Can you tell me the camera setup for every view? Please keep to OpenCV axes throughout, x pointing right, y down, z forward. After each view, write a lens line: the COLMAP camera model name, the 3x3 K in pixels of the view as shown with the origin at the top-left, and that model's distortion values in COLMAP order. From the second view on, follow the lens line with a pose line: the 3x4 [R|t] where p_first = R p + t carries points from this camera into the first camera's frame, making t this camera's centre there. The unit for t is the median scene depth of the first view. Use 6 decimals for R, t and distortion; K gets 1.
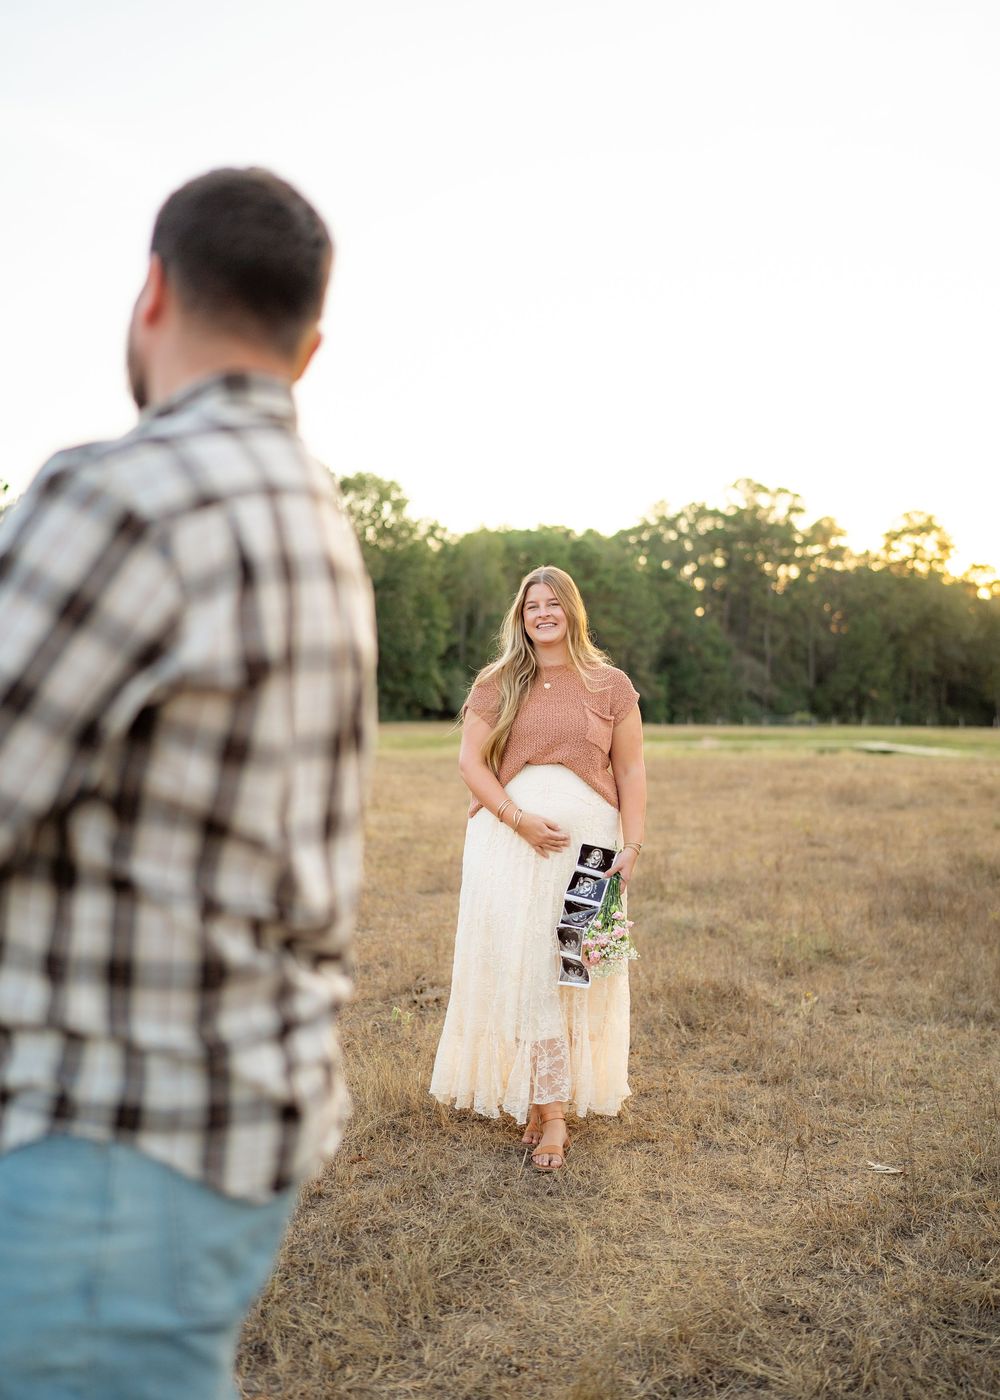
lens RADIAL K [[1628.5, 0, 529.1], [0, 1628.5, 694.9], [0, 0, 1]] dist [-0.004692, 0.017465]
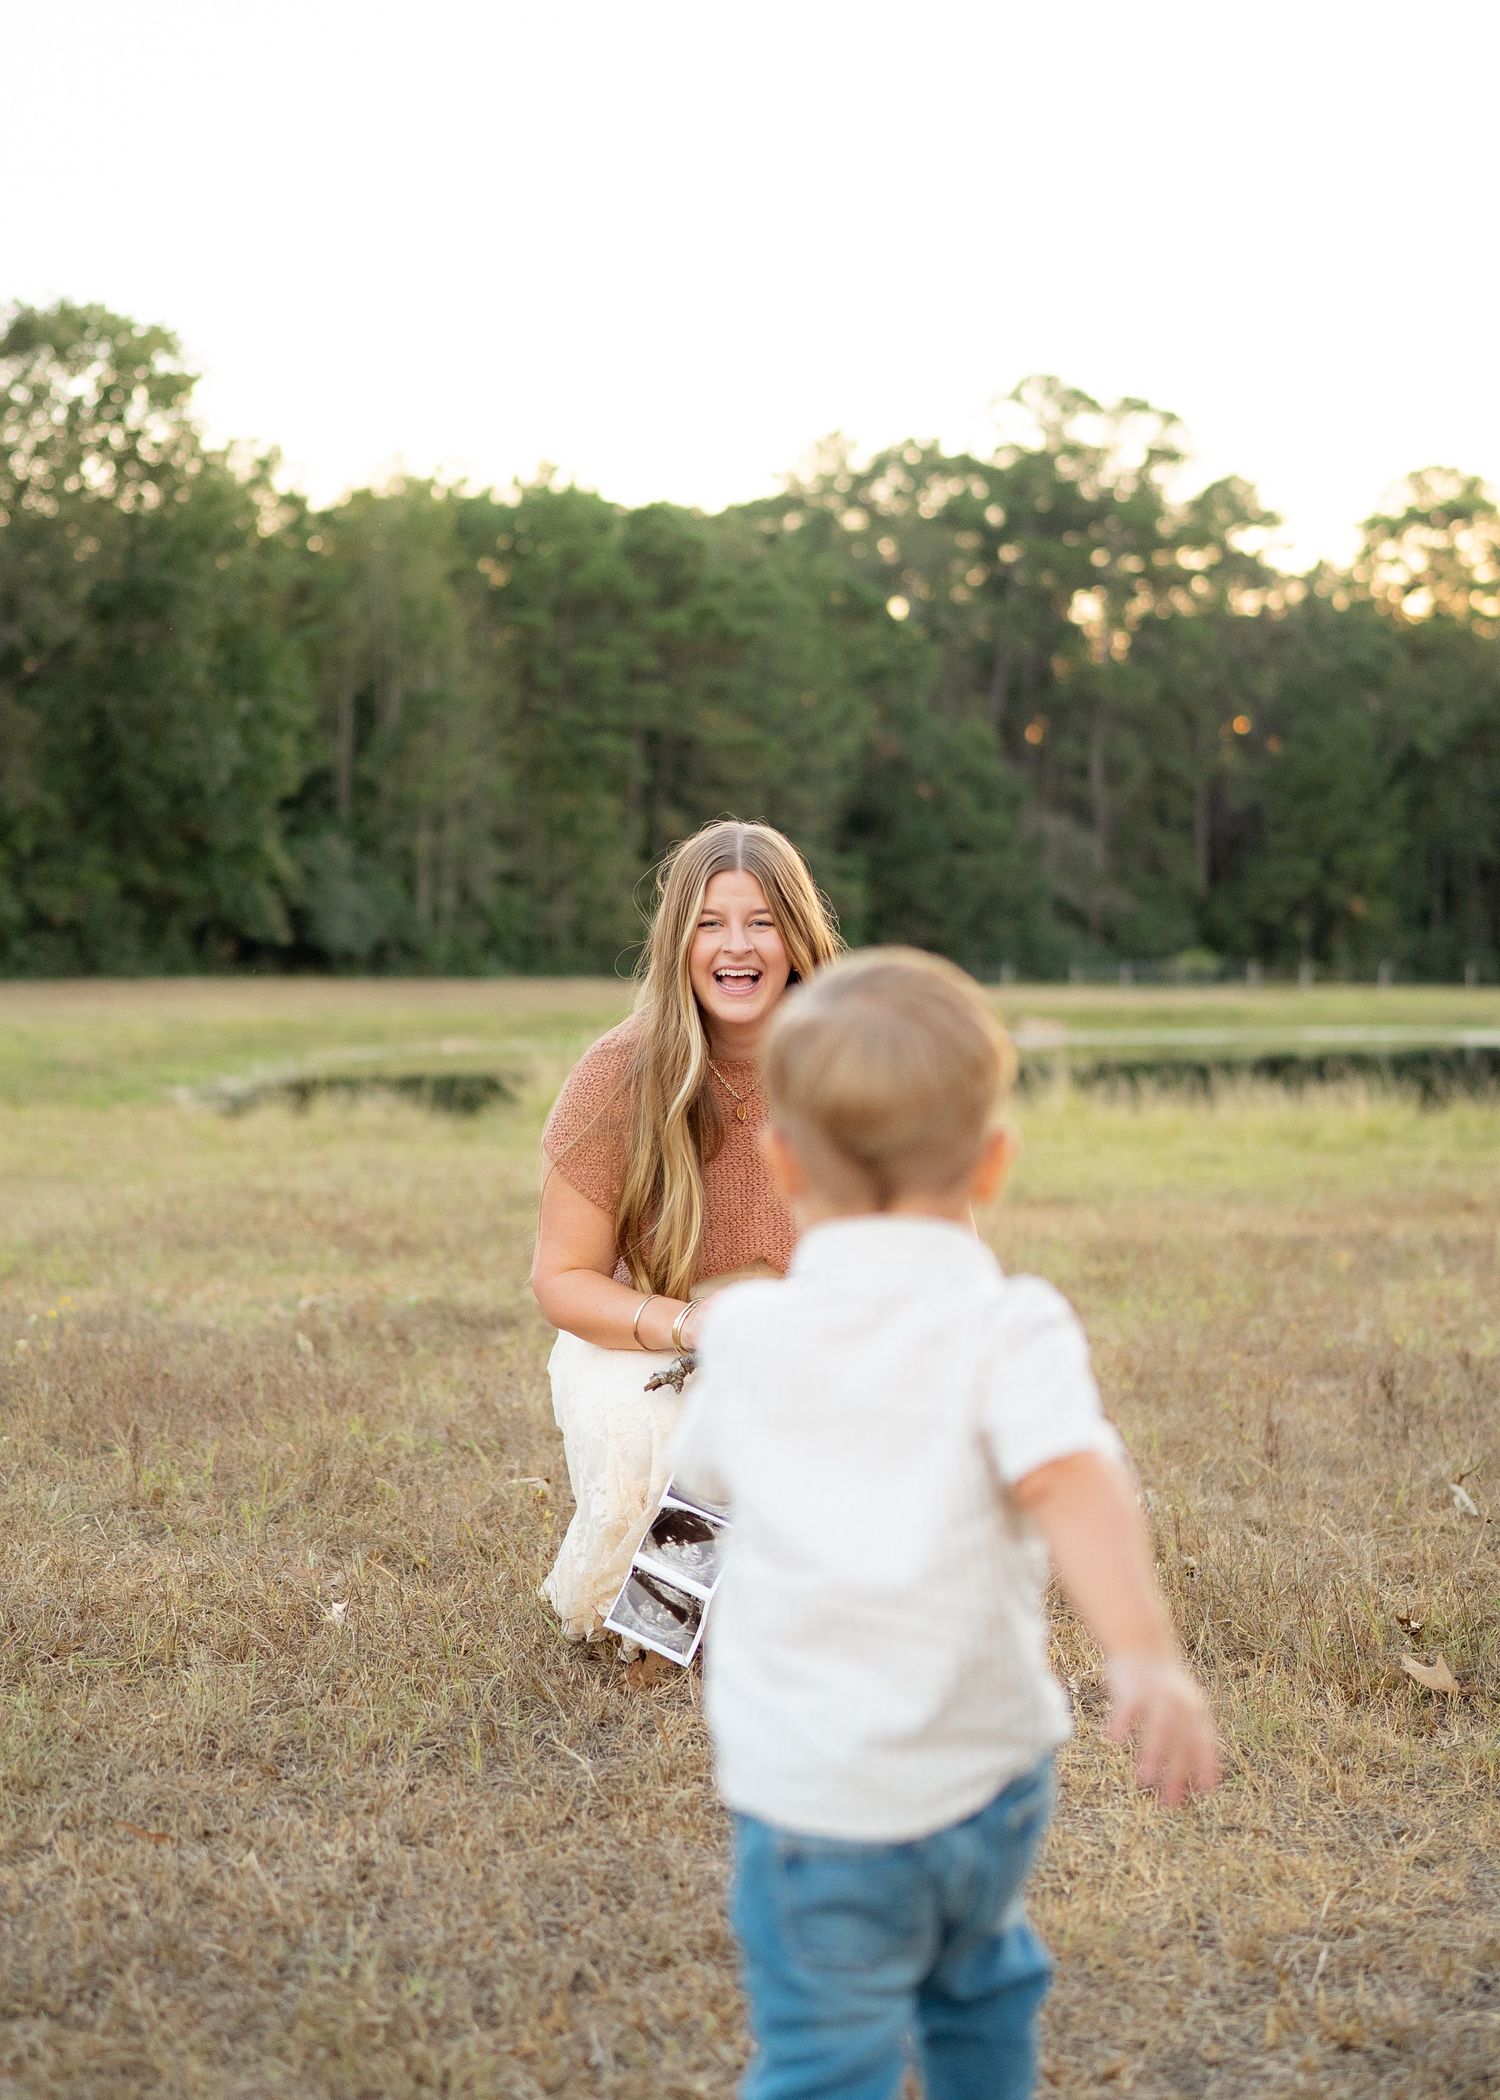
lens RADIAL K [[3254.2, 0, 705.8], [0, 3254.2, 928.4], [0, 0, 1]] dist [-0.035150, -0.022310]
pose [[0.997454, -0.000504, 0.071311, -0.009960], [0.000342, 0.999997, 0.002287, 0.003302], [-0.071312, -0.002257, 0.997452, 0.215227]]
